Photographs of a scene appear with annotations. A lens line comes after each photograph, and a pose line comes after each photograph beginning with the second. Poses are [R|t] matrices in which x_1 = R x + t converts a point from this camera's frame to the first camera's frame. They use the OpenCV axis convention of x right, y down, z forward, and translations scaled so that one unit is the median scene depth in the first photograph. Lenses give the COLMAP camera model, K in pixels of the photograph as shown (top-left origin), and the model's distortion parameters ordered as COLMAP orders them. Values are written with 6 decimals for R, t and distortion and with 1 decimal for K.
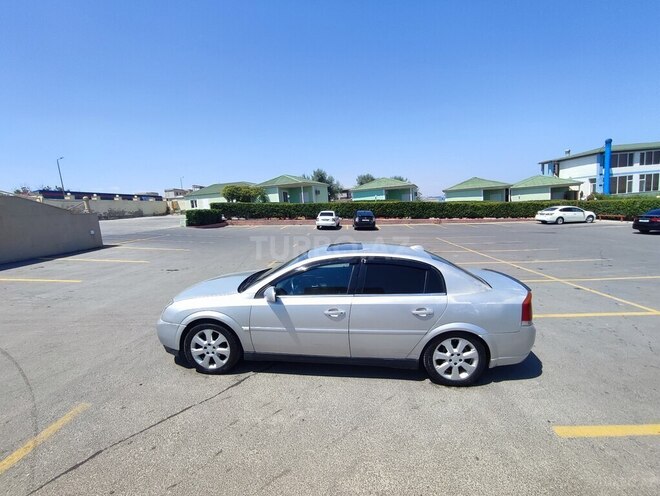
lens RADIAL K [[293.7, 0, 326.6], [0, 293.7, 261.7], [0, 0, 1]] dist [-0.008351, 0.001993]
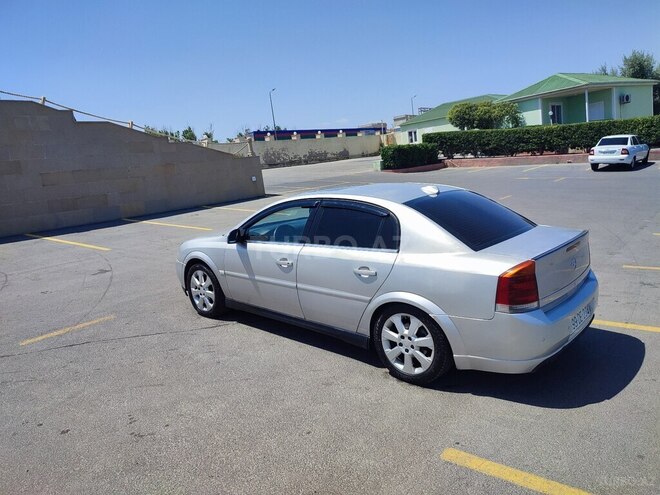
lens RADIAL K [[484.2, 0, 327.4], [0, 484.2, 248.9], [0, 0, 1]] dist [0.017836, -0.010294]
pose [[0.794033, 0.076819, -0.603001, 0.161937], [-0.052072, 0.996932, 0.058435, 0.007353], [0.605640, -0.015000, 0.795598, -0.007922]]
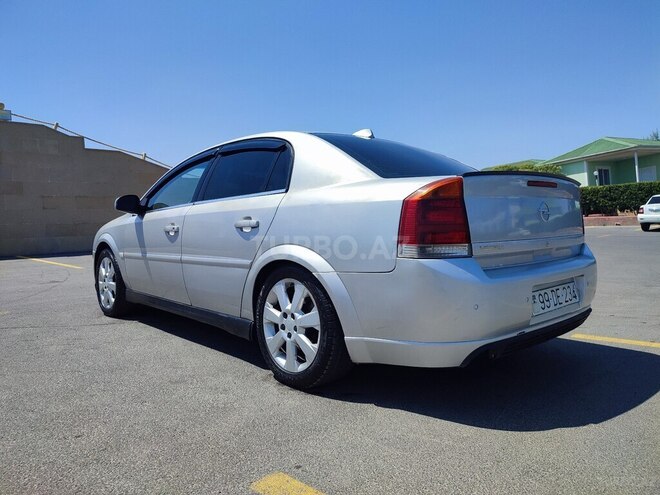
lens RADIAL K [[484.2, 0, 329.9], [0, 484.2, 251.2], [0, 0, 1]] dist [0.017836, -0.010294]
pose [[0.734505, 0.027719, -0.678037, 0.168037], [-0.103867, 0.991984, -0.071963, 0.043629], [0.670607, 0.123283, 0.731497, 0.075595]]
